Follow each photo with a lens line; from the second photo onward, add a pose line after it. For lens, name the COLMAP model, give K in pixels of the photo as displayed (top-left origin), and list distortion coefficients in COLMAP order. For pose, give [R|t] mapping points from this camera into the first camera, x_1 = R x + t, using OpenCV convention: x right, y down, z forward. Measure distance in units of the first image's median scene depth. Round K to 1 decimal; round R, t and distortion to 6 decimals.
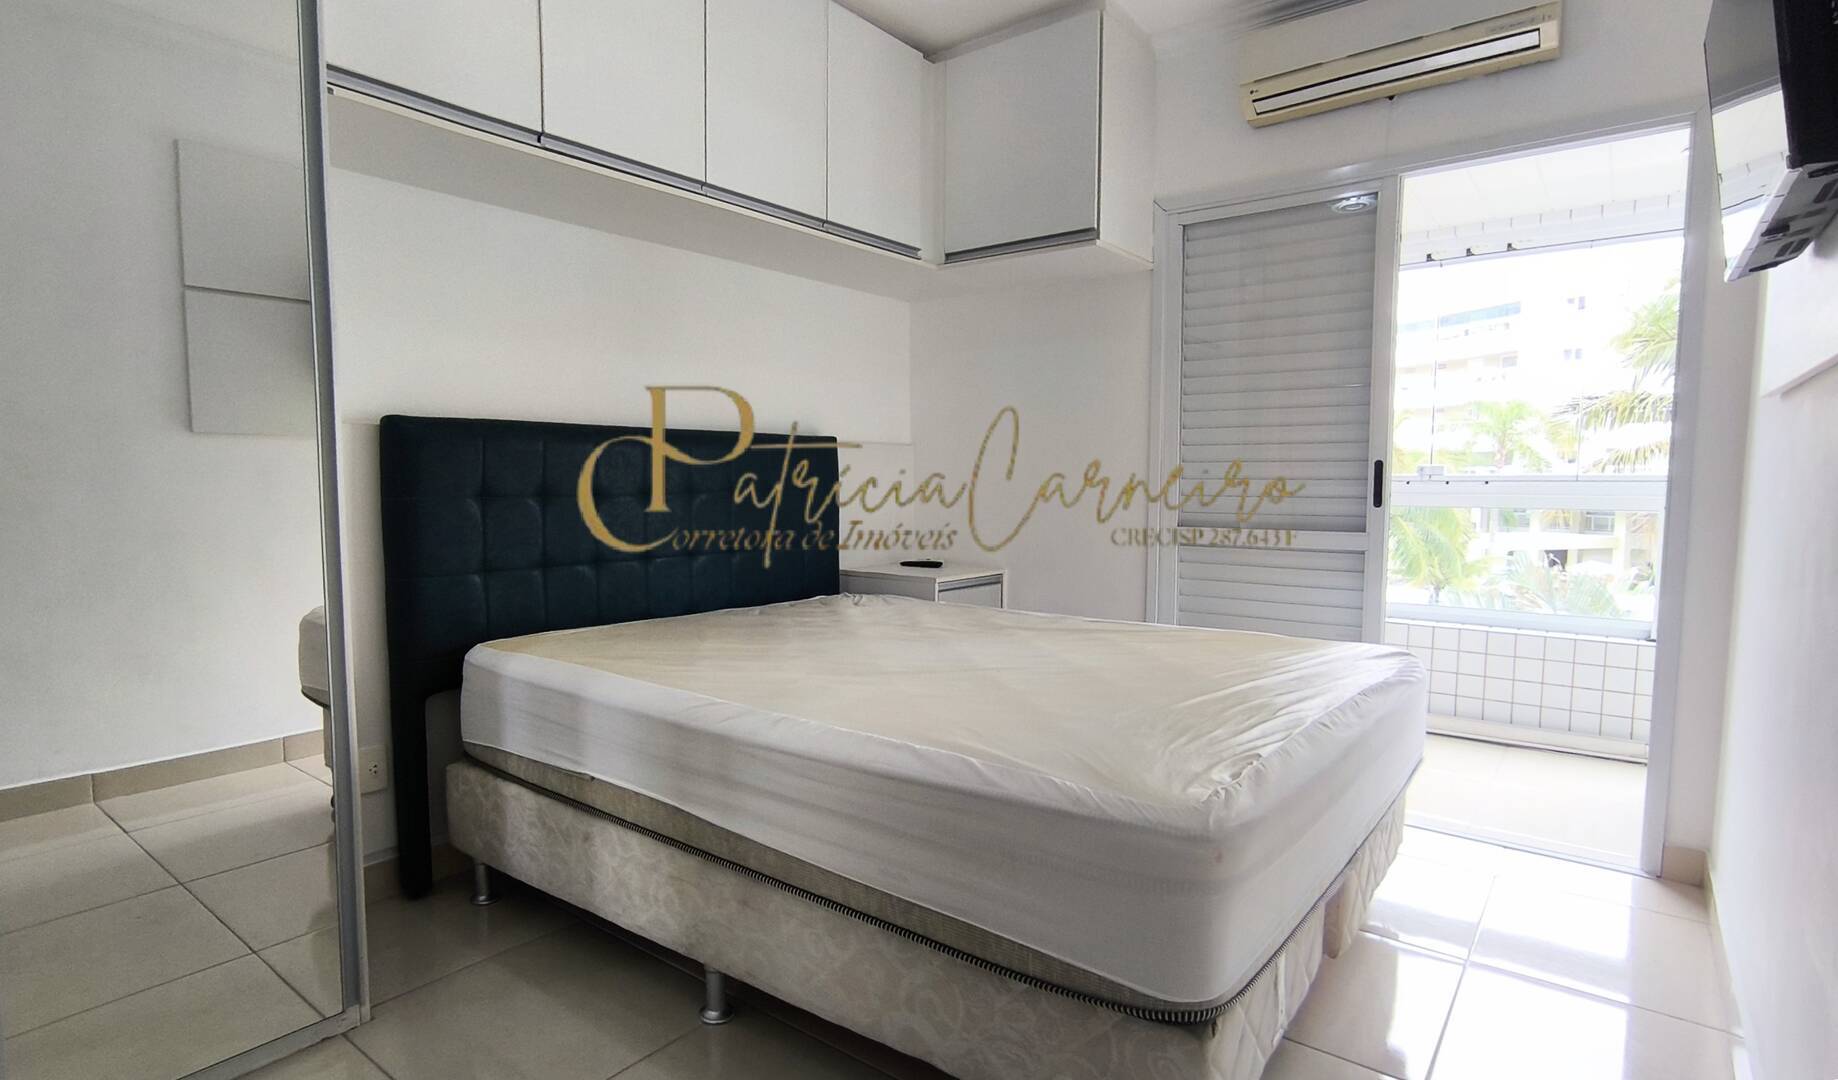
lens RADIAL K [[863.1, 0, 932.1], [0, 863.1, 545.5], [0, 0, 1]] dist [-0.023730, 0.001752]
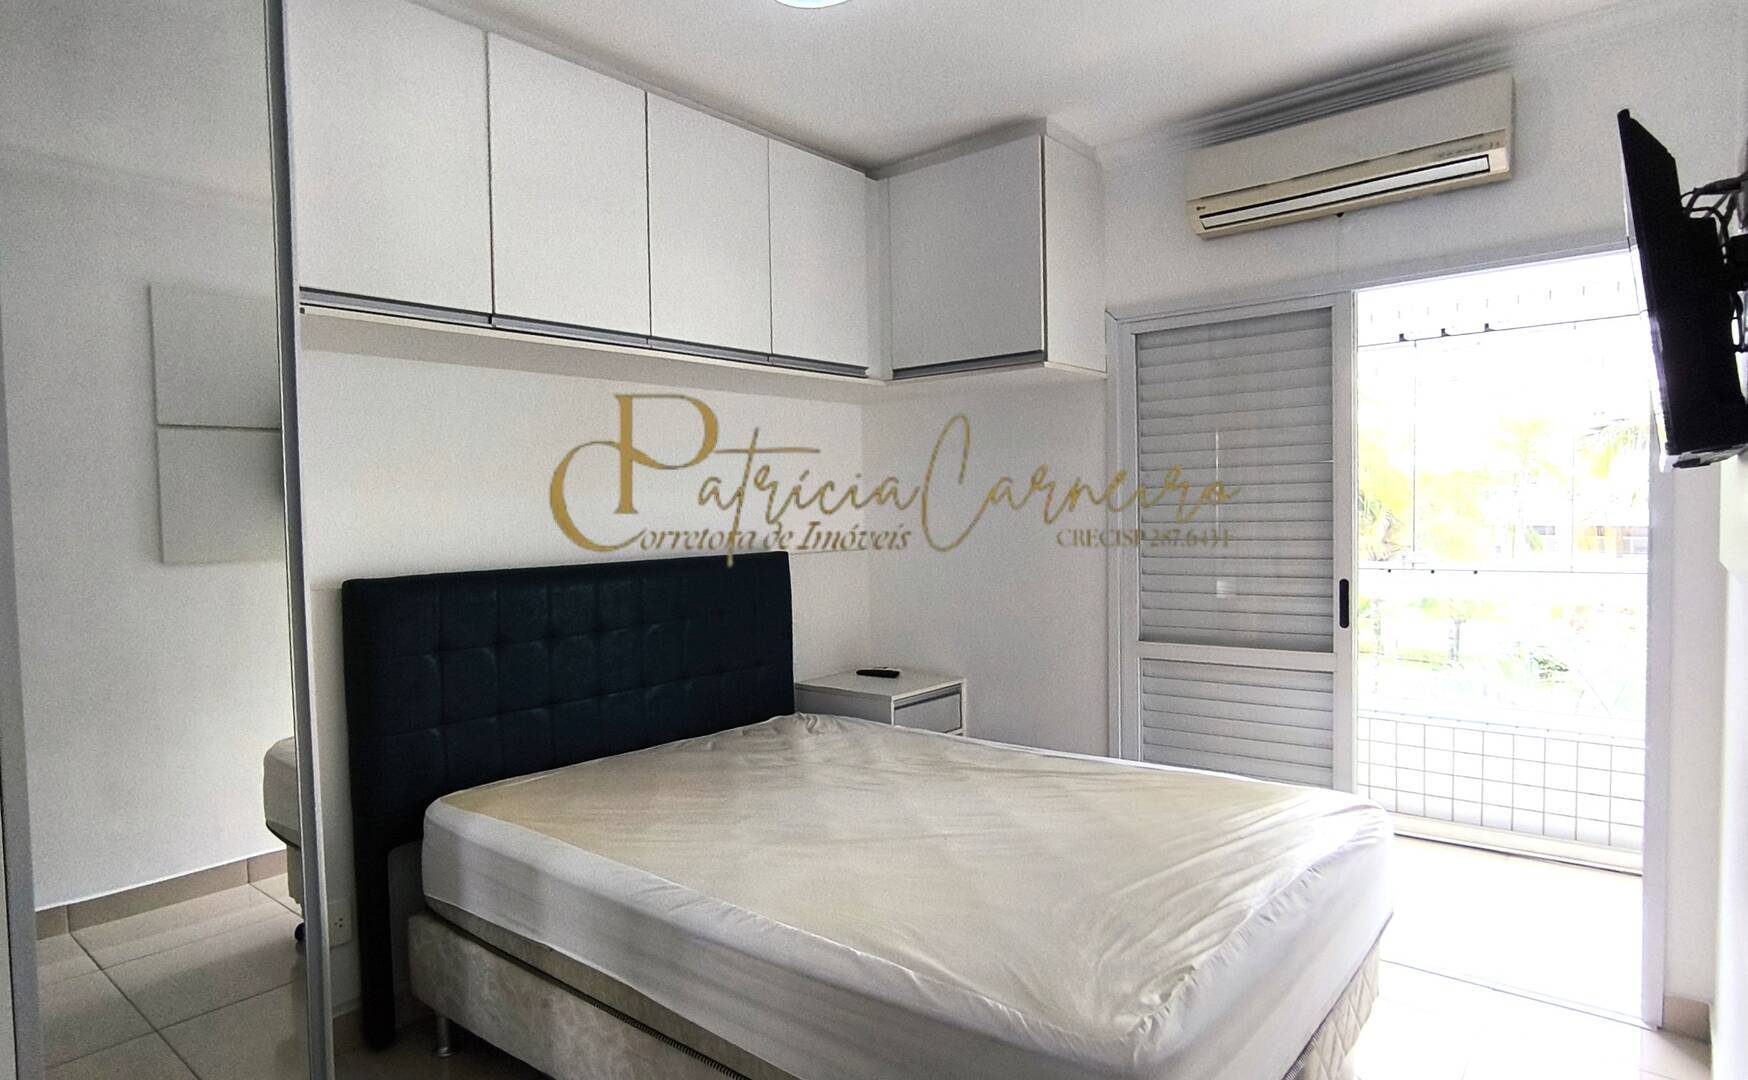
lens RADIAL K [[924.0, 0, 853.4], [0, 924.0, 539.1], [0, 0, 1]] dist [-0.029321, 0.006651]
pose [[0.998345, -0.022084, -0.053103, 0.026609], [0.019979, 0.999006, -0.039852, -0.126203], [0.053930, 0.038725, 0.997794, -0.069023]]
